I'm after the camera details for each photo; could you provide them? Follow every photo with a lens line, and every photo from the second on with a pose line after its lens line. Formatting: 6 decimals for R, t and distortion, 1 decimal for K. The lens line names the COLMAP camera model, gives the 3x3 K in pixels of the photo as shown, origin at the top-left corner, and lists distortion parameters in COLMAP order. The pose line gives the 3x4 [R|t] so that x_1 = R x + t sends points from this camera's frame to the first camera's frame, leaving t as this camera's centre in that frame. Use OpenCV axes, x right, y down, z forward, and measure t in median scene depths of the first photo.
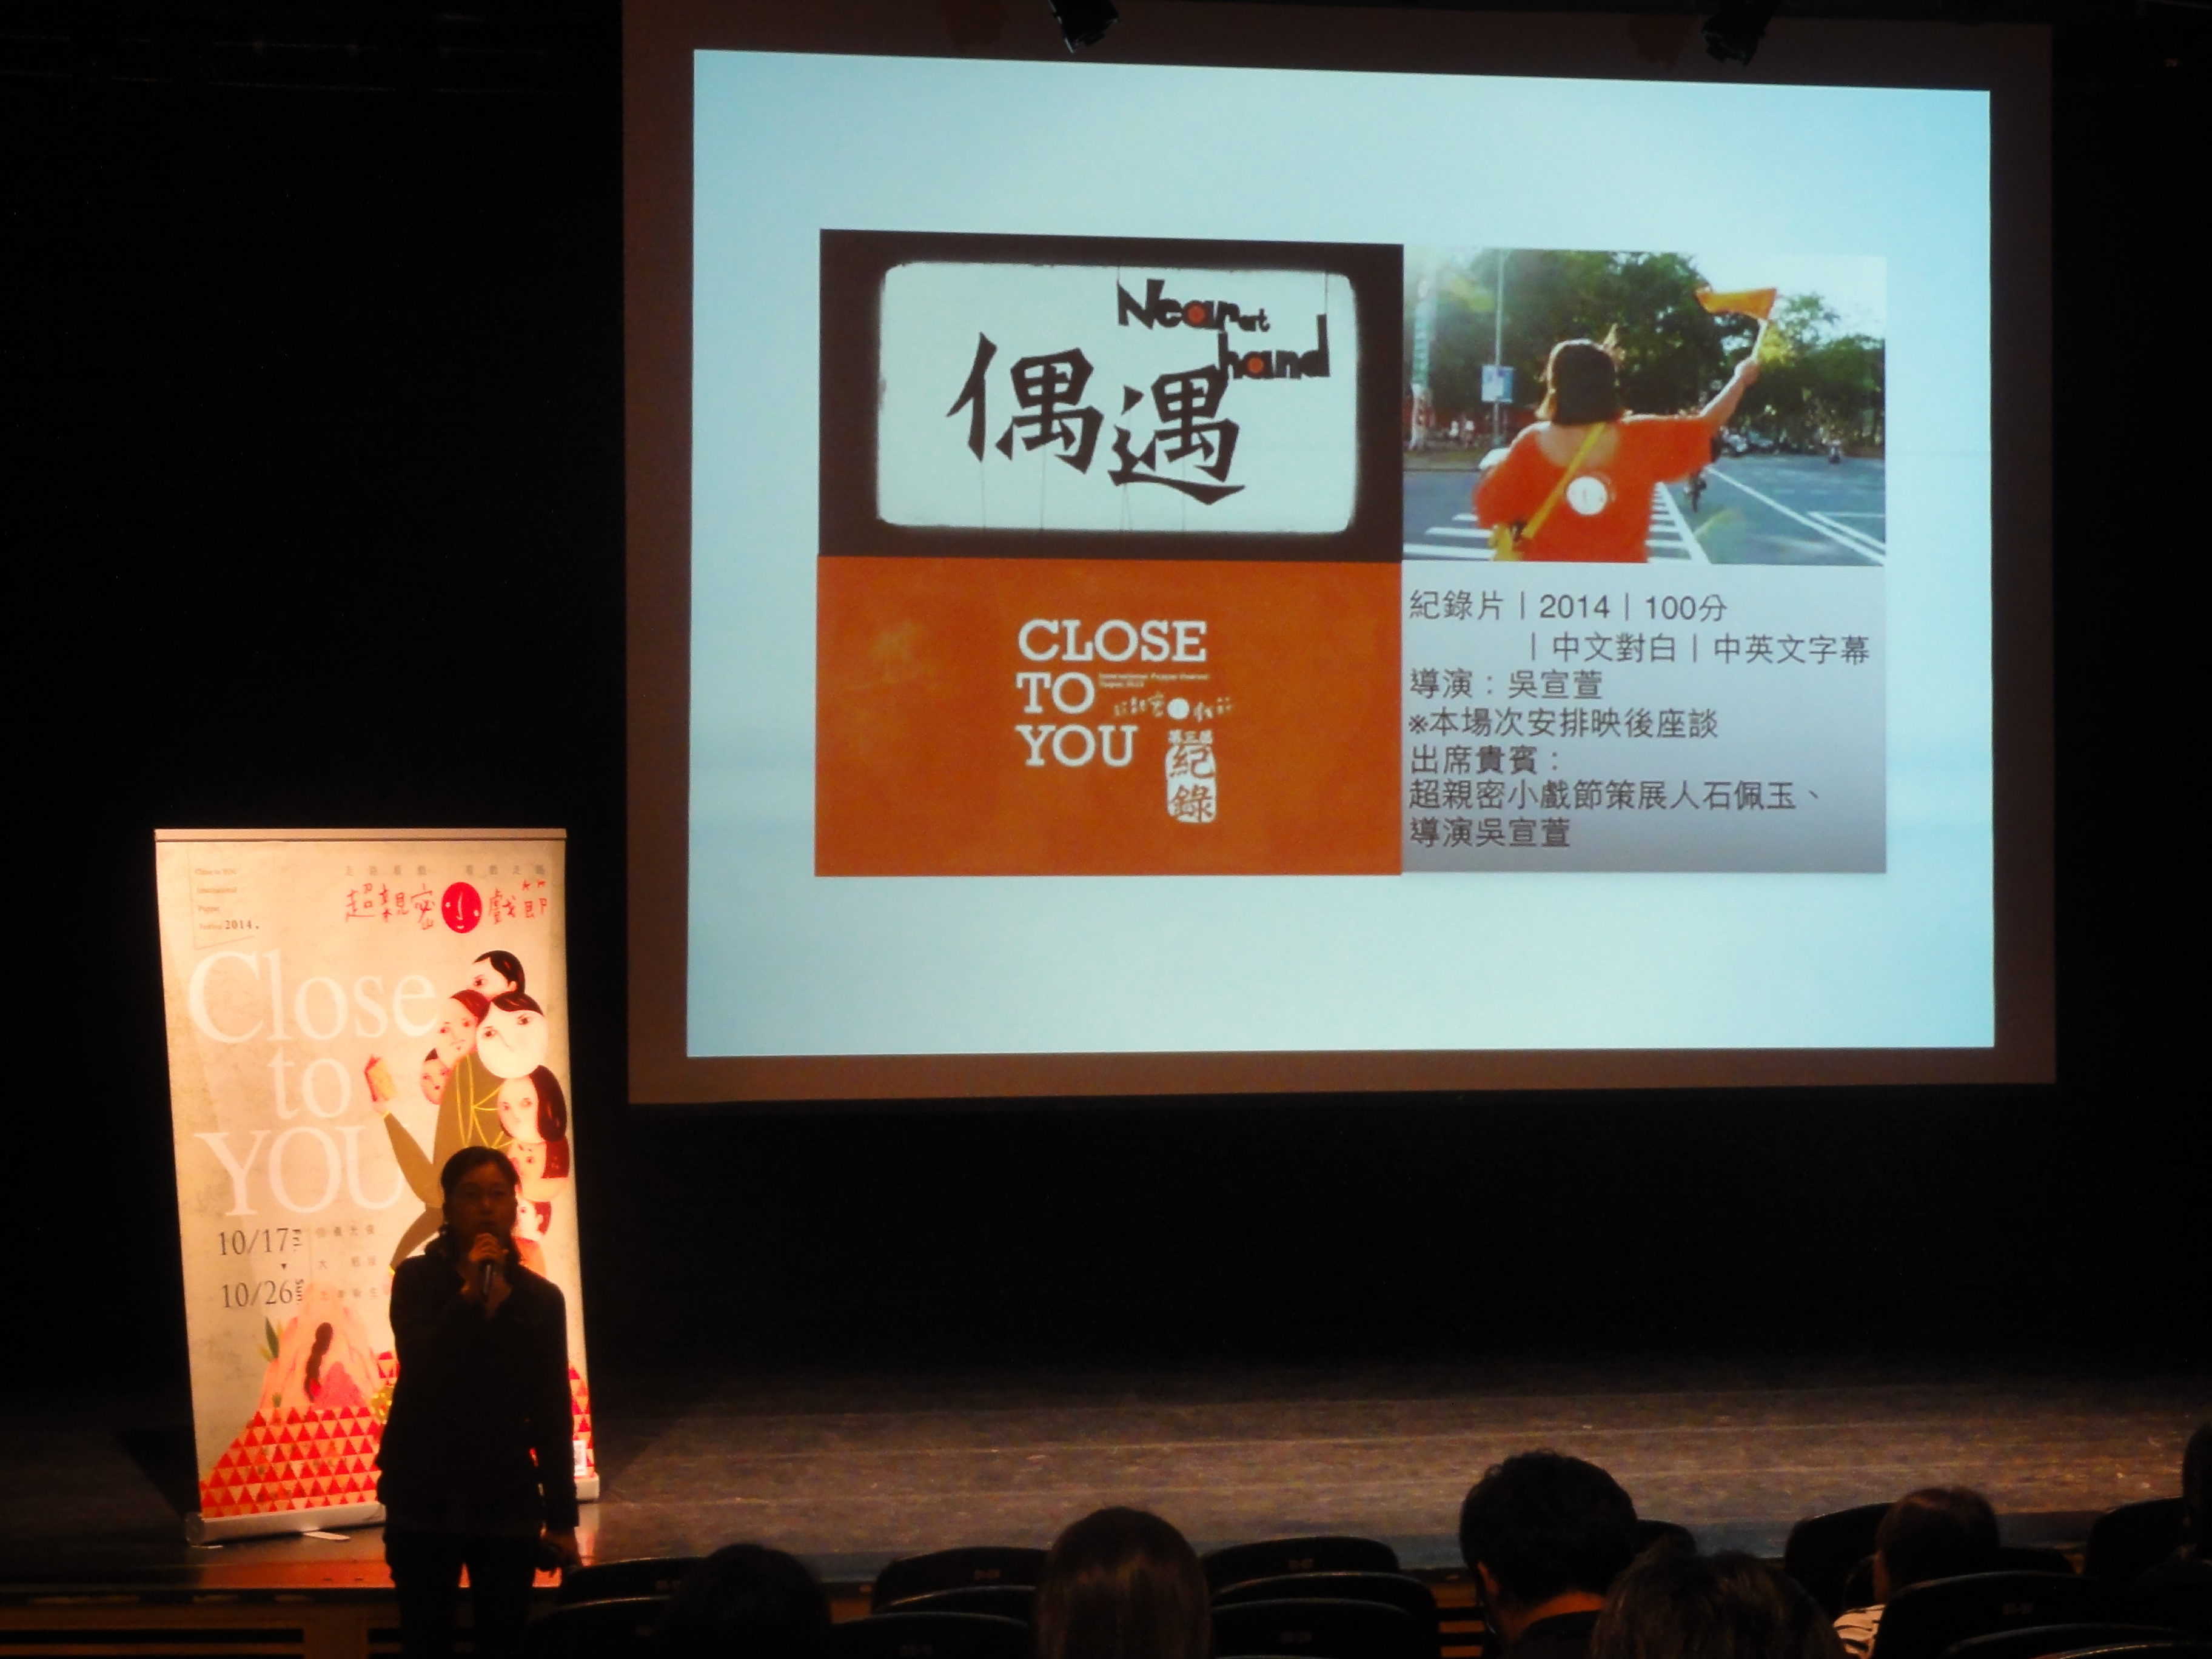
lens RADIAL K [[4675.1, 0, 1109.4], [0, 4675.1, 827.9], [0, 0, 1]] dist [0.000022, 0.000000]
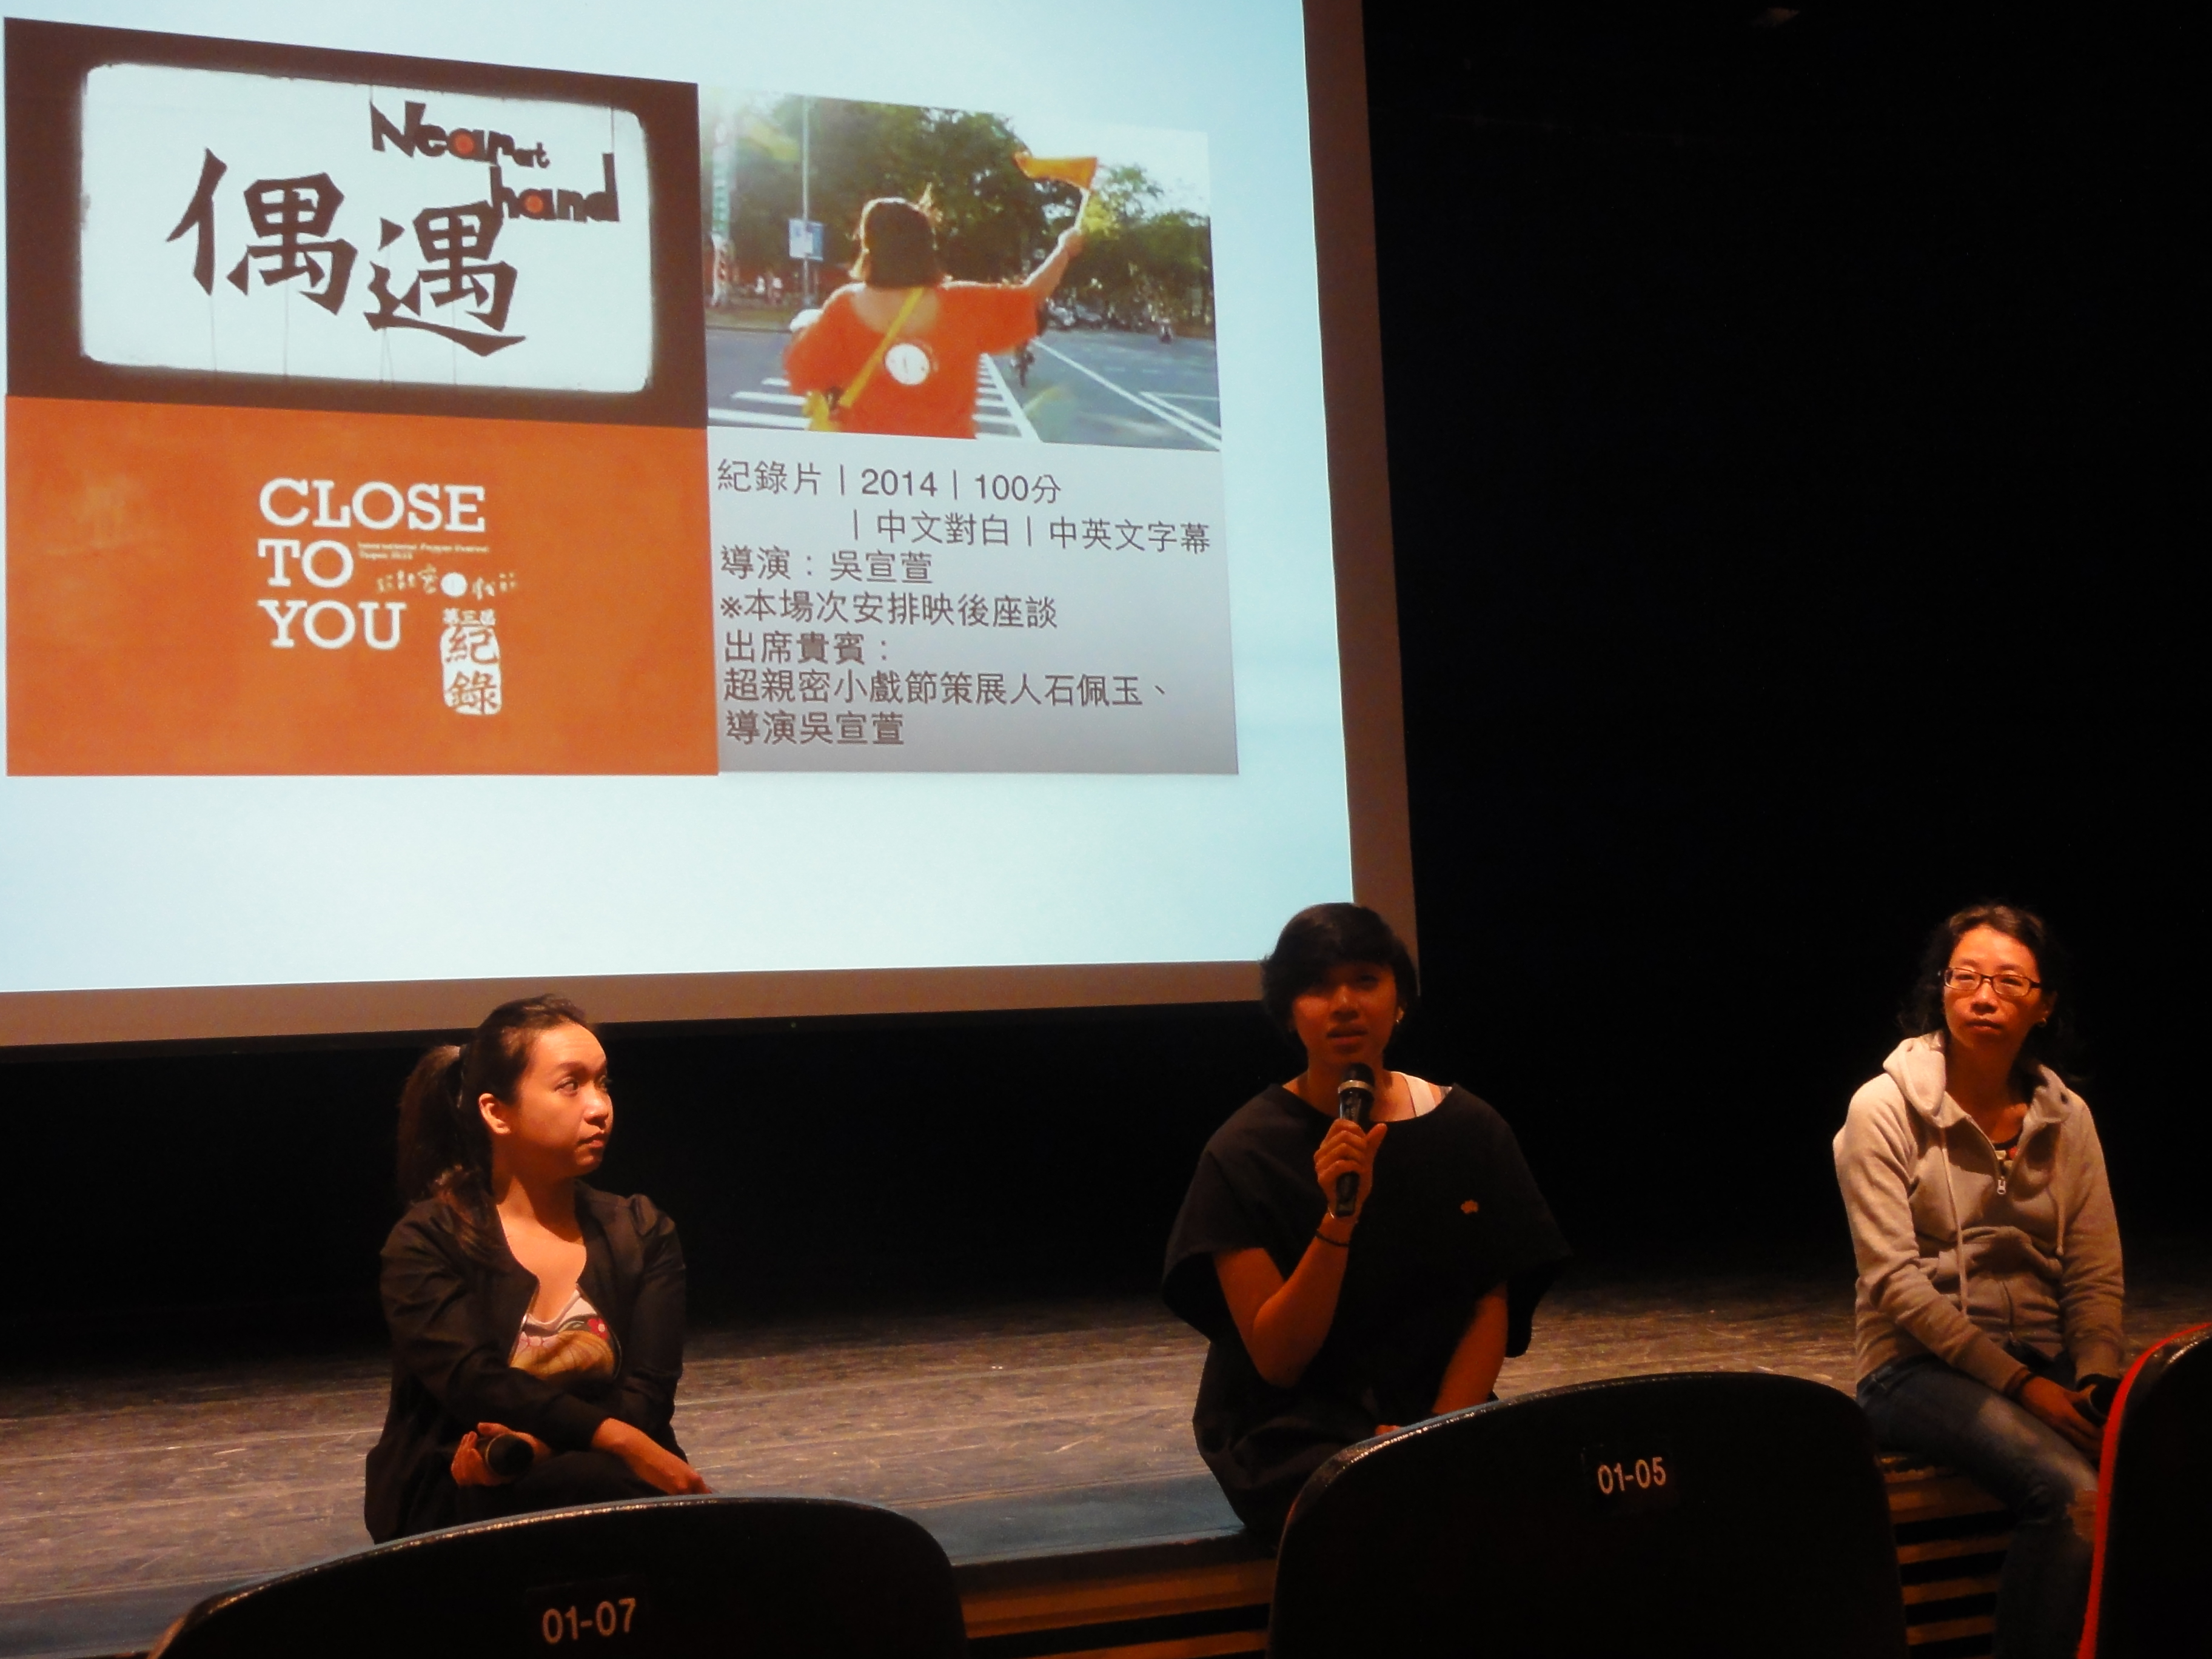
lens RADIAL K [[2949.8, 0, 1099.7], [0, 2949.8, 836.1], [0, 0, 1]] dist [0.001500, 0.000000]
pose [[0.978547, -0.025627, 0.204425, 0.019520], [0.042318, 0.996078, -0.077699, 0.070939], [-0.201632, 0.084683, 0.975794, 0.459956]]
